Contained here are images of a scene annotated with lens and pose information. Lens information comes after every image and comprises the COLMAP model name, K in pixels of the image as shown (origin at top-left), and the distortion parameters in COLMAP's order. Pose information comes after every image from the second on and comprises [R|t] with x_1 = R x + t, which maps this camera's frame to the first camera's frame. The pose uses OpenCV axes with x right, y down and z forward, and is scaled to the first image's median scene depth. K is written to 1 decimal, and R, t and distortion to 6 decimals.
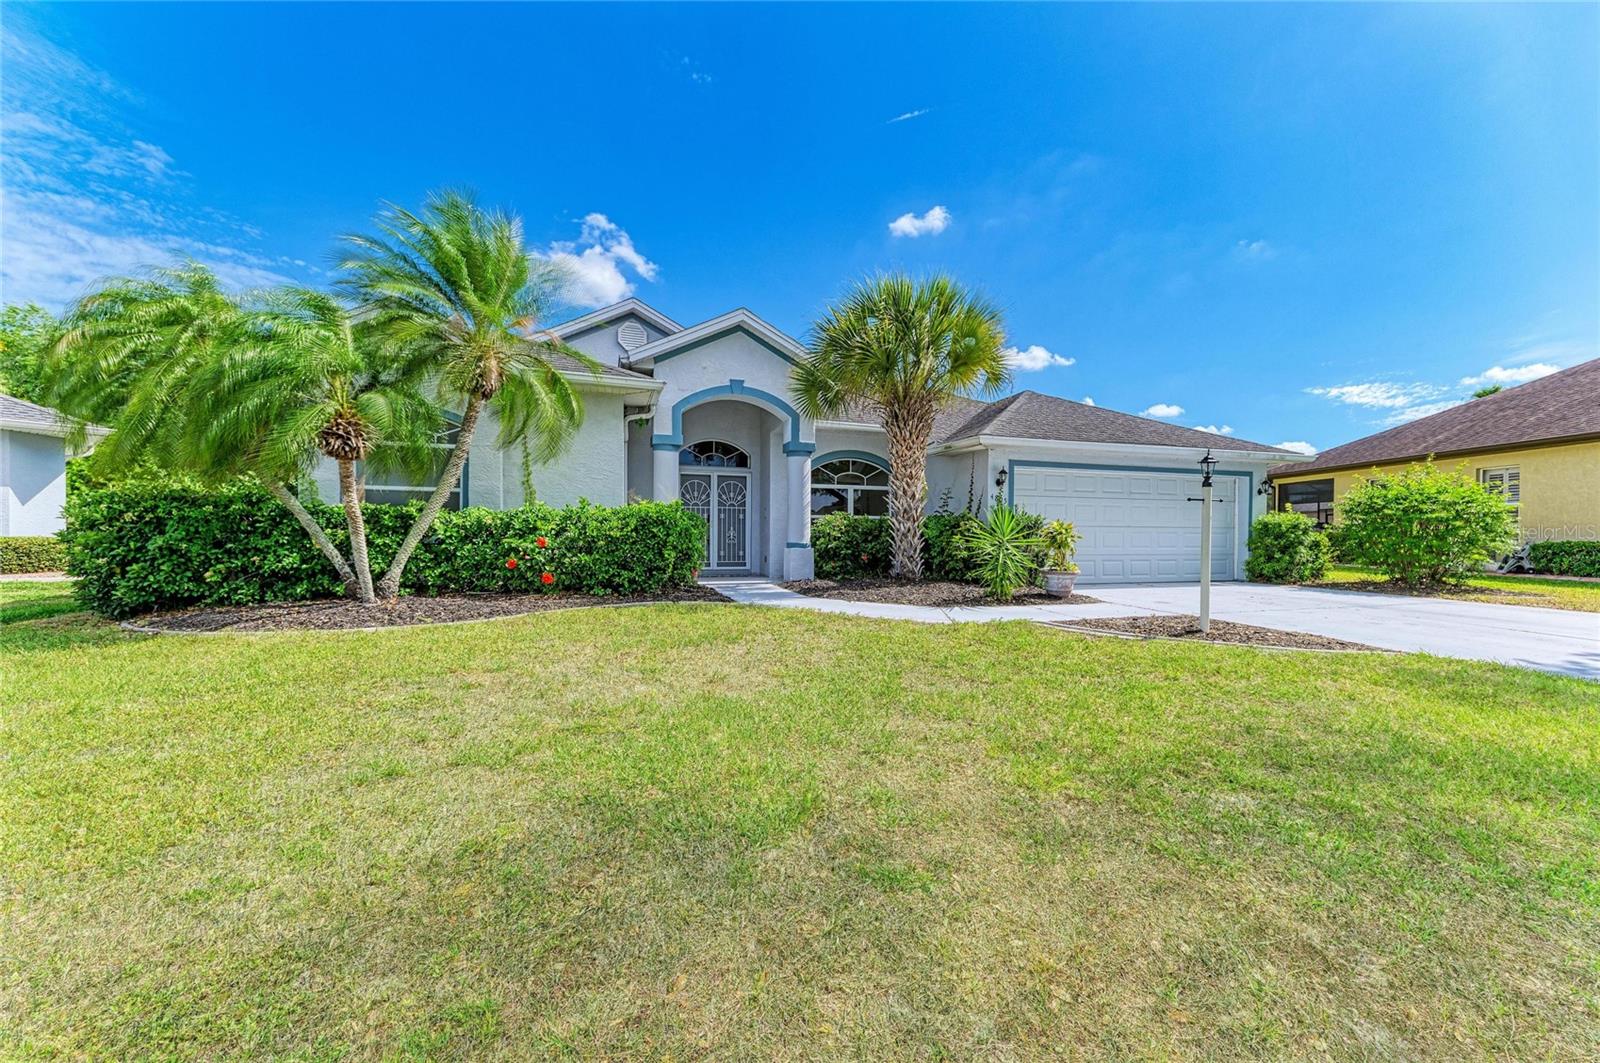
lens RADIAL K [[638.5, 0, 820.8], [0, 638.5, 534.1], [0, 0, 1]] dist [-0.000483, 0.000173]
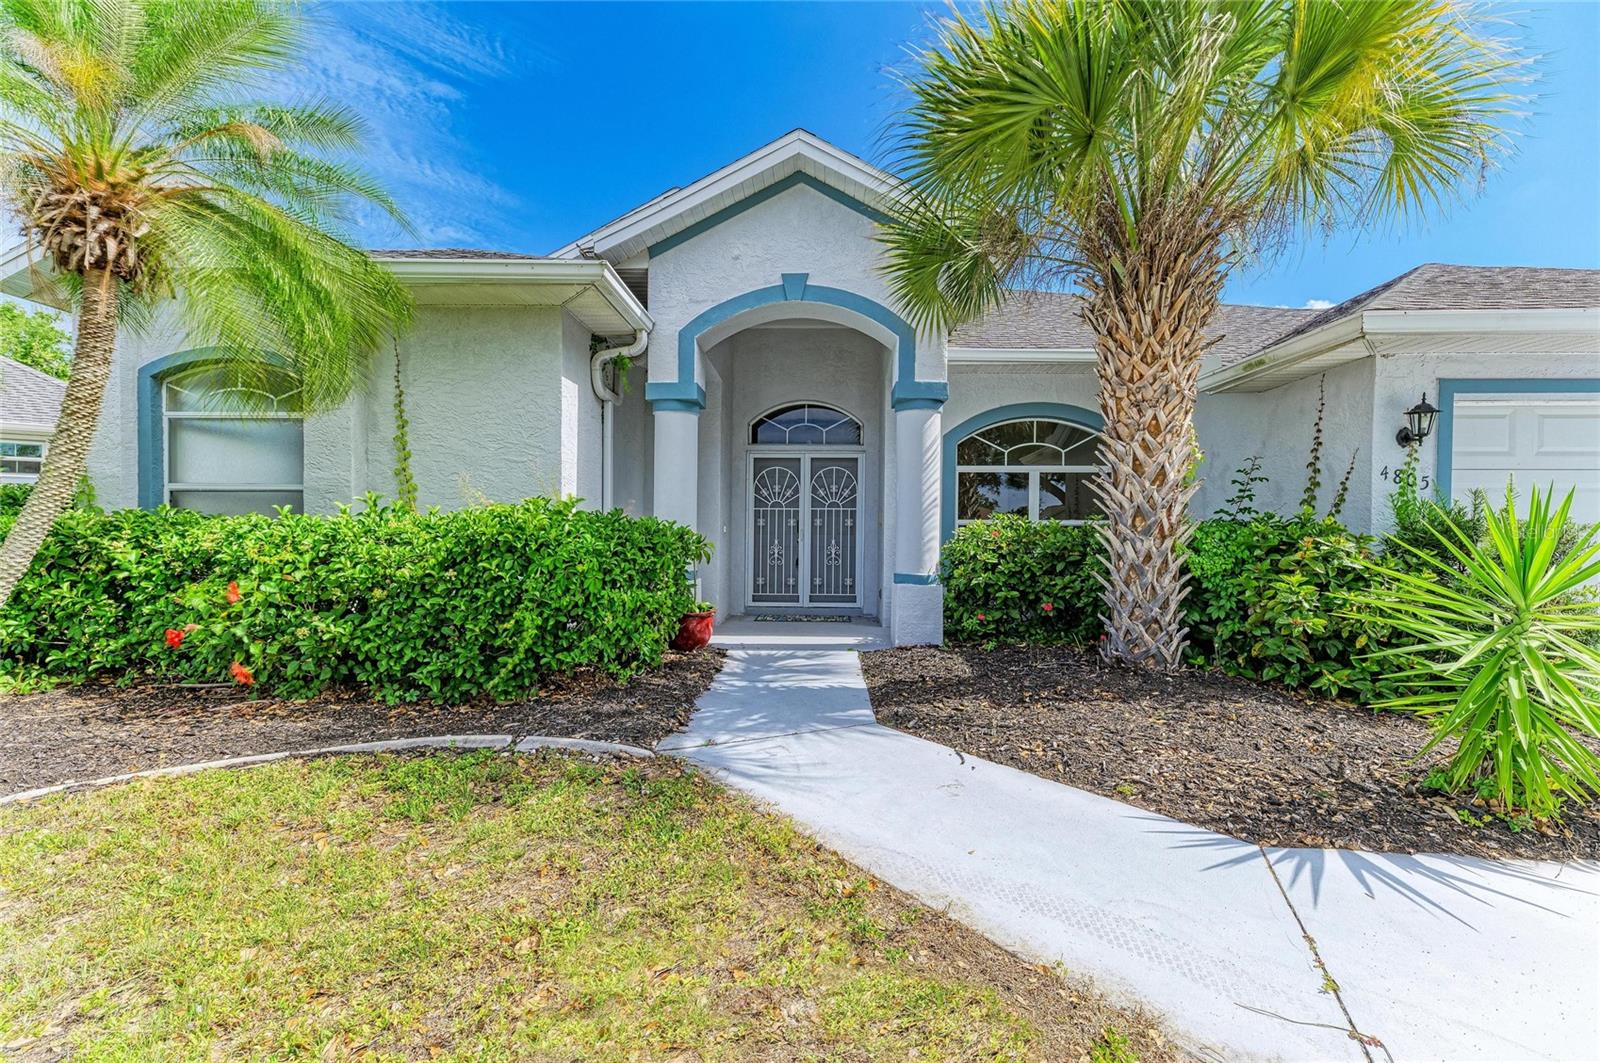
lens RADIAL K [[634.8, 0, 806.7], [0, 634.8, 543.3], [0, 0, 1]] dist [0.015581, -0.000445]
pose [[0.933756, 0.005081, -0.357873, 0.071520], [0.000450, 0.999882, 0.015370, -0.020223], [0.357909, -0.014513, 0.933644, 0.482173]]
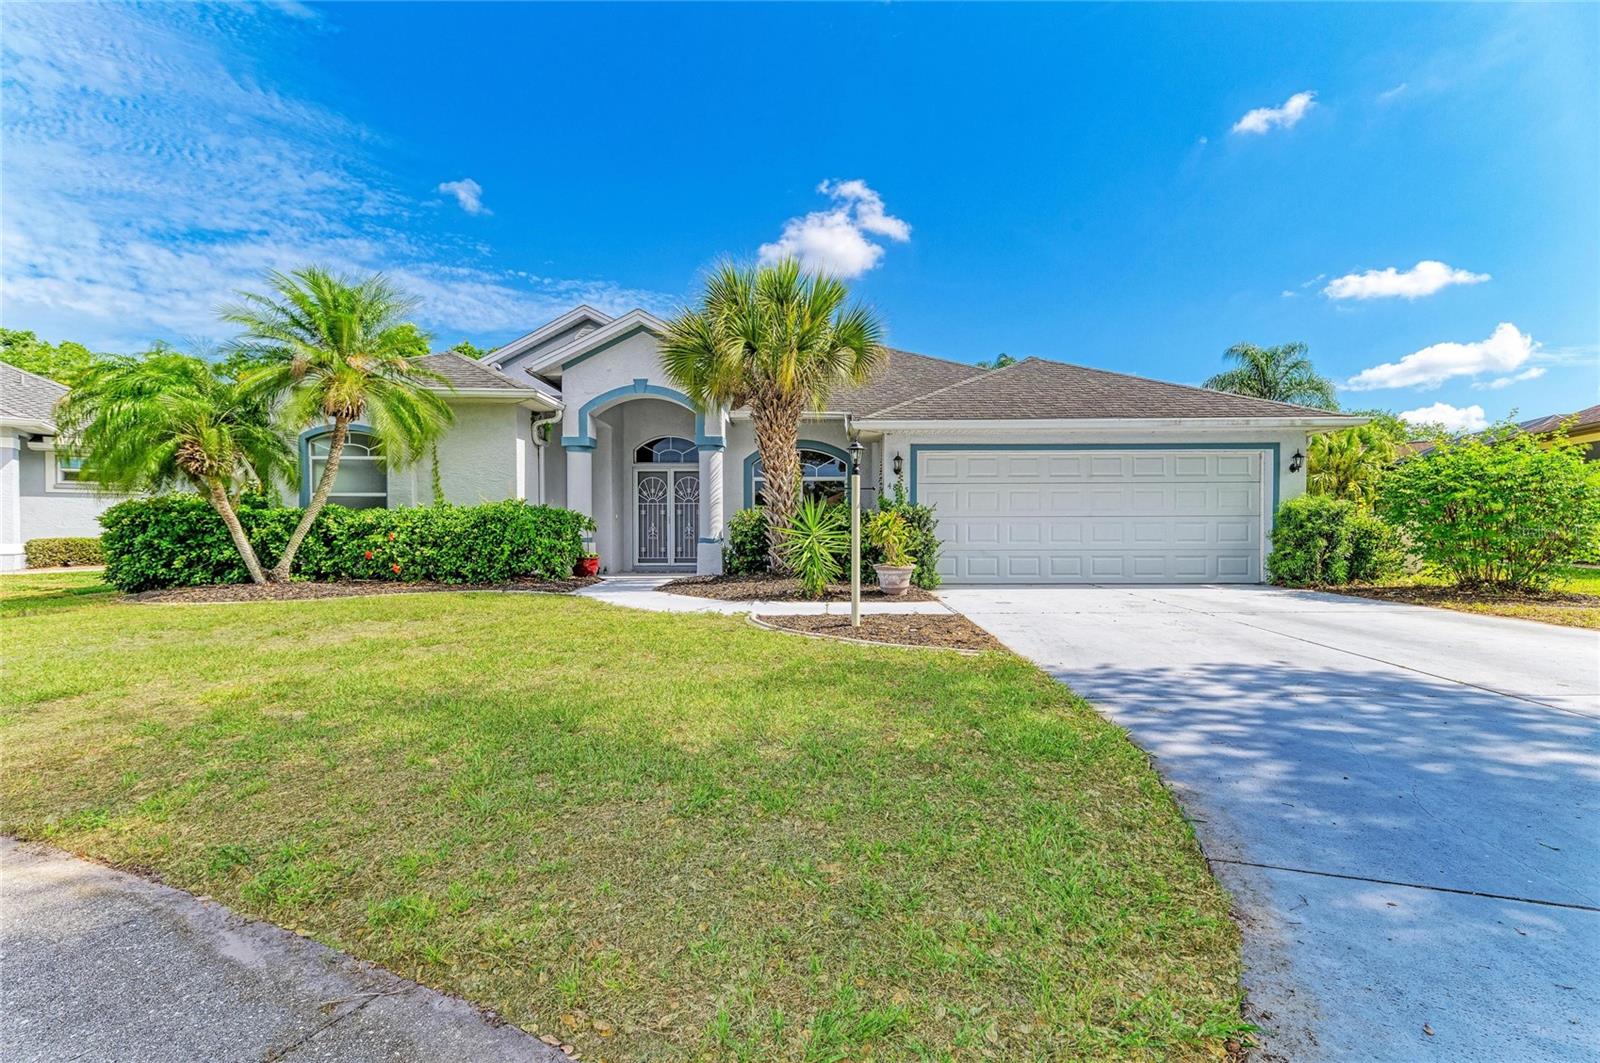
lens RADIAL K [[741.3, 0, 824.6], [0, 741.3, 550.1], [0, 0, 1]] dist [0.012394, -0.000103]
pose [[0.947173, -0.001171, -0.320722, 0.515790], [0.009413, 0.999664, 0.024150, 0.006505], [0.320585, -0.025893, 0.946866, -0.038278]]
